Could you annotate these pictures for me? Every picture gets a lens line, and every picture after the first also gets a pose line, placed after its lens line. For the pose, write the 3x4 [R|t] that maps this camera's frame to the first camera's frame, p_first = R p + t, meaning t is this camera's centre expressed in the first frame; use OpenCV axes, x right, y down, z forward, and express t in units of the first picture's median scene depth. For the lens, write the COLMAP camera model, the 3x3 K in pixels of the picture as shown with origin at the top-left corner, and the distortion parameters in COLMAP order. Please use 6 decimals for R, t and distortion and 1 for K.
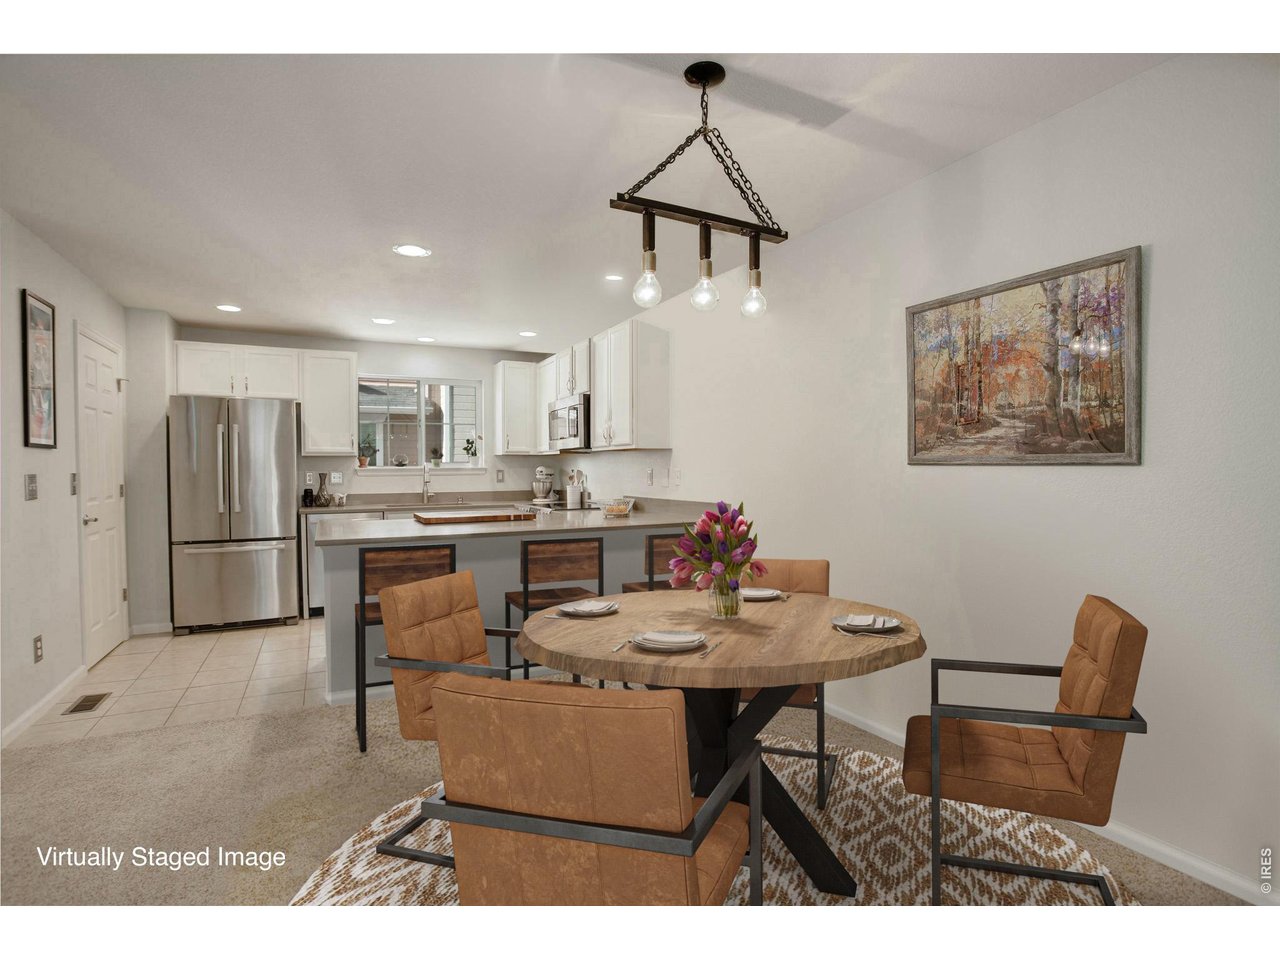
lens RADIAL K [[628.0, 0, 640.0], [0, 628.0, 480.0], [0, 0, 1]] dist [-0.083261, 0.036714]
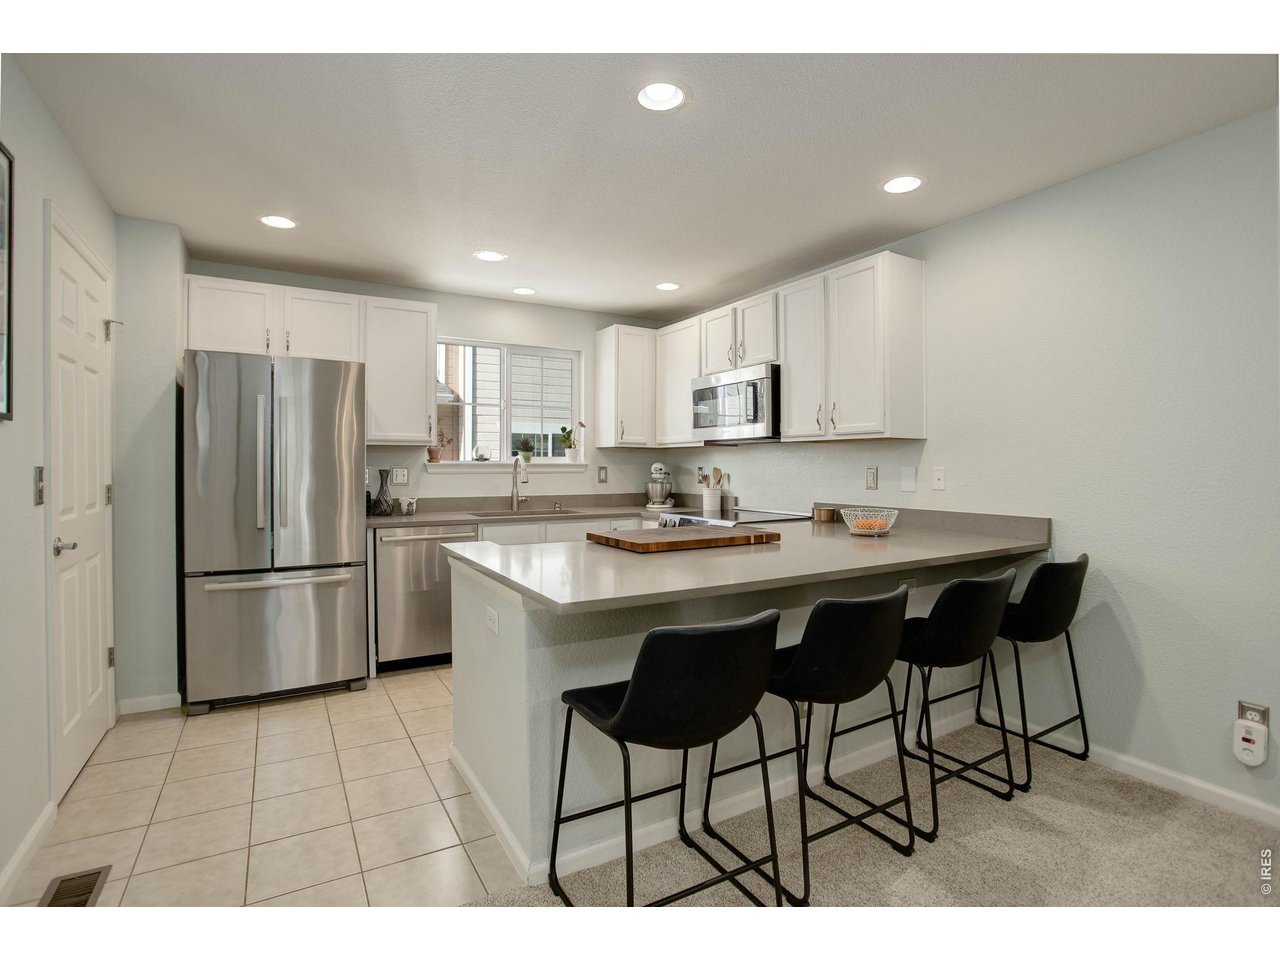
lens RADIAL K [[607.3, 0, 599.8], [0, 607.3, 471.2], [0, 0, 1]] dist [-0.025919, 0.000810]
pose [[0.999690, 0.005515, 0.024278, -0.302805], [-0.005224, 0.999914, -0.012019, -0.002024], [-0.024343, 0.011889, 0.999633, 0.301061]]
